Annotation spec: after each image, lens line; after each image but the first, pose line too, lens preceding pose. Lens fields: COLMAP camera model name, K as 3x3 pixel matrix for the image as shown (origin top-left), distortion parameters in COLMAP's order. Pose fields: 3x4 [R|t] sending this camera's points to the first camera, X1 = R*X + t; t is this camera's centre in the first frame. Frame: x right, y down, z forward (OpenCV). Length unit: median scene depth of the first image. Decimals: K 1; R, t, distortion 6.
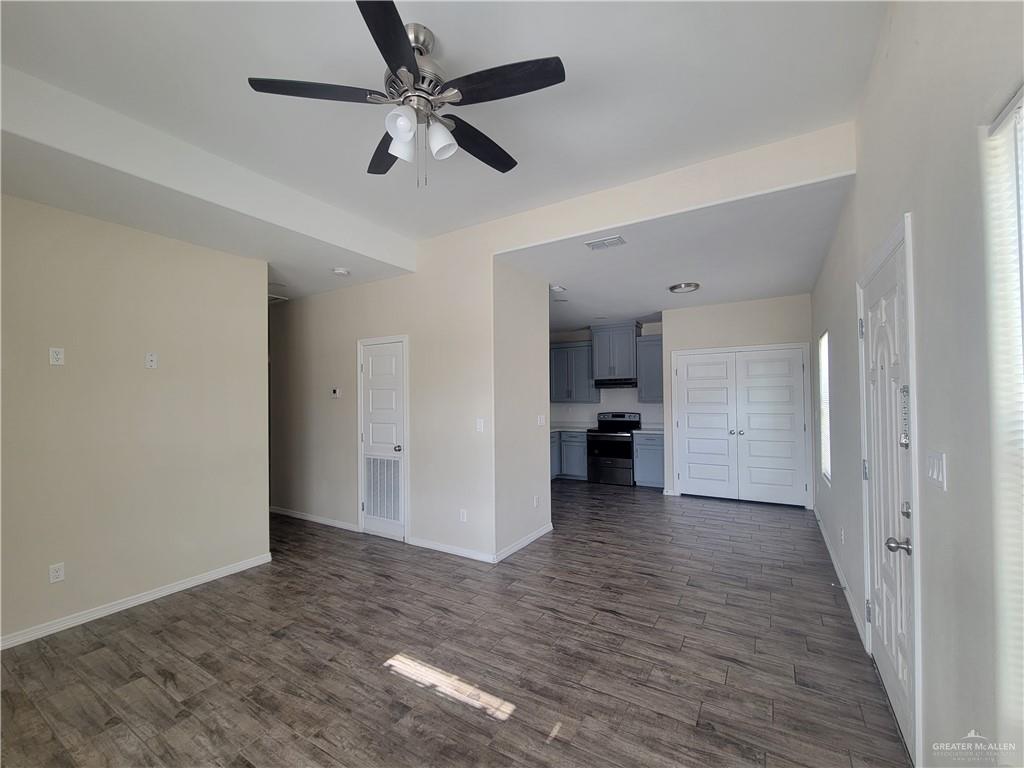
lens RADIAL K [[410.3, 0, 512.0], [0, 410.3, 384.0], [0, 0, 1]] dist [-0.026805, -0.000067]
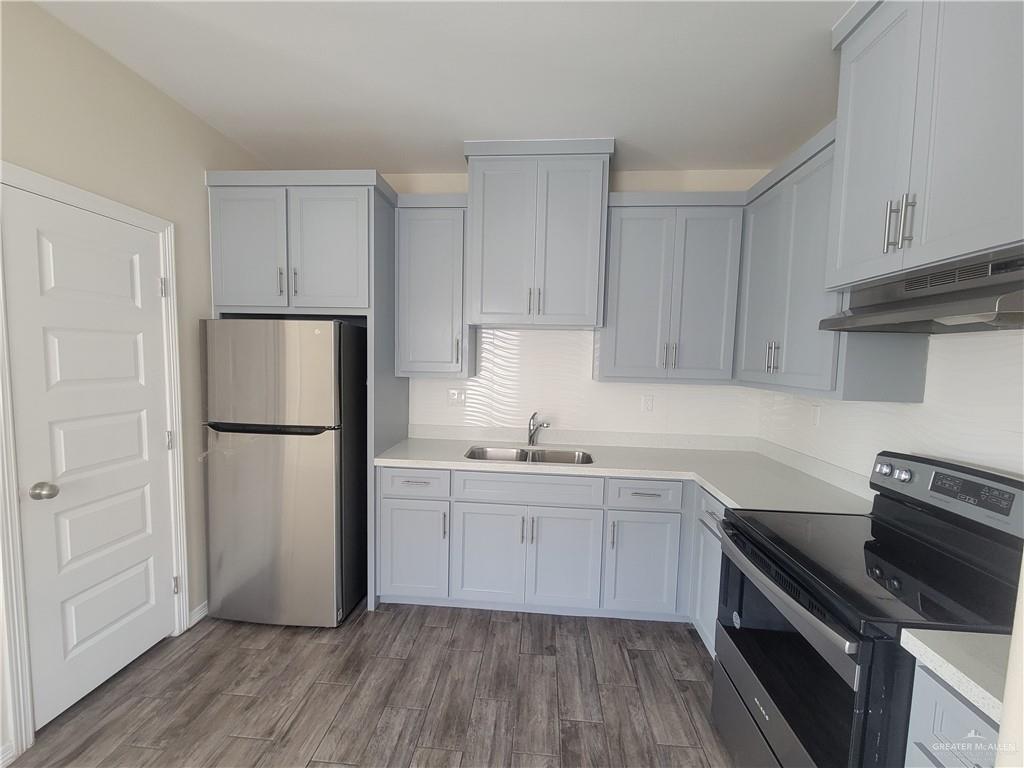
lens RADIAL K [[423.5, 0, 510.4], [0, 423.5, 390.8], [0, 0, 1]] dist [-0.000008, -0.000131]
pose [[0.449558, 0.078382, -0.889806, 0.333985], [0.013055, 0.995460, 0.094284, 0.018289], [0.893156, -0.054002, 0.446494, 0.772529]]
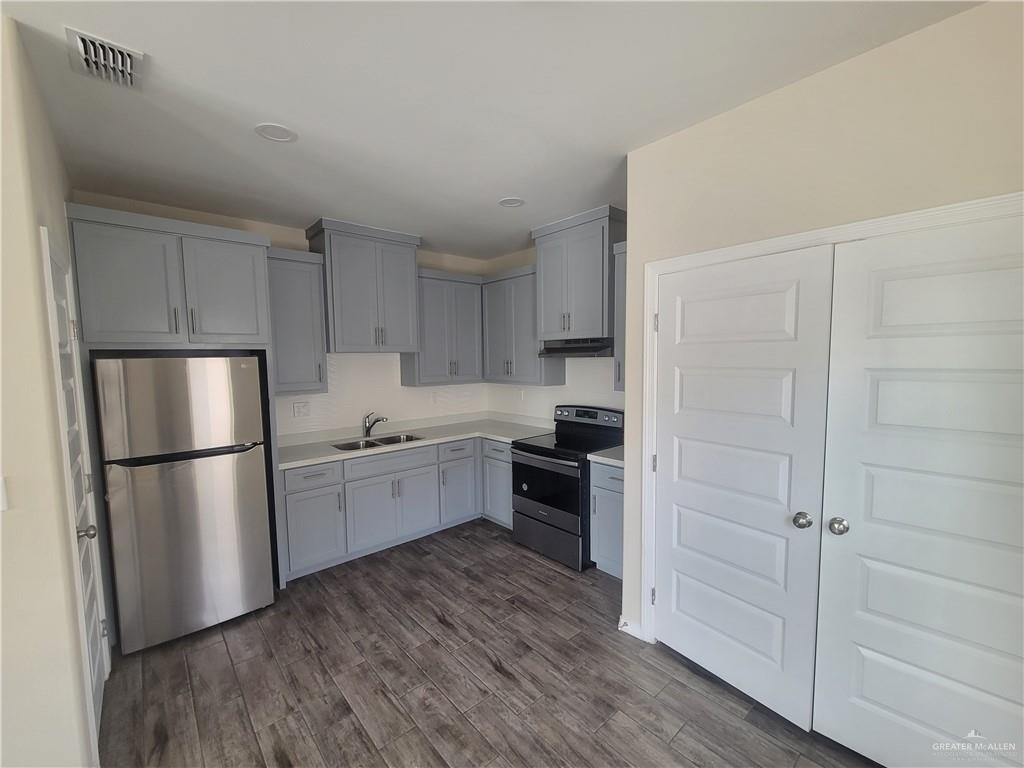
lens RADIAL K [[423.5, 0, 510.4], [0, 423.5, 390.8], [0, 0, 1]] dist [-0.000008, -0.000131]
pose [[0.955554, 0.010341, -0.294634, 0.329671], [0.026380, 0.992377, 0.120386, -0.013561], [0.293633, -0.122808, 0.947997, 0.505230]]
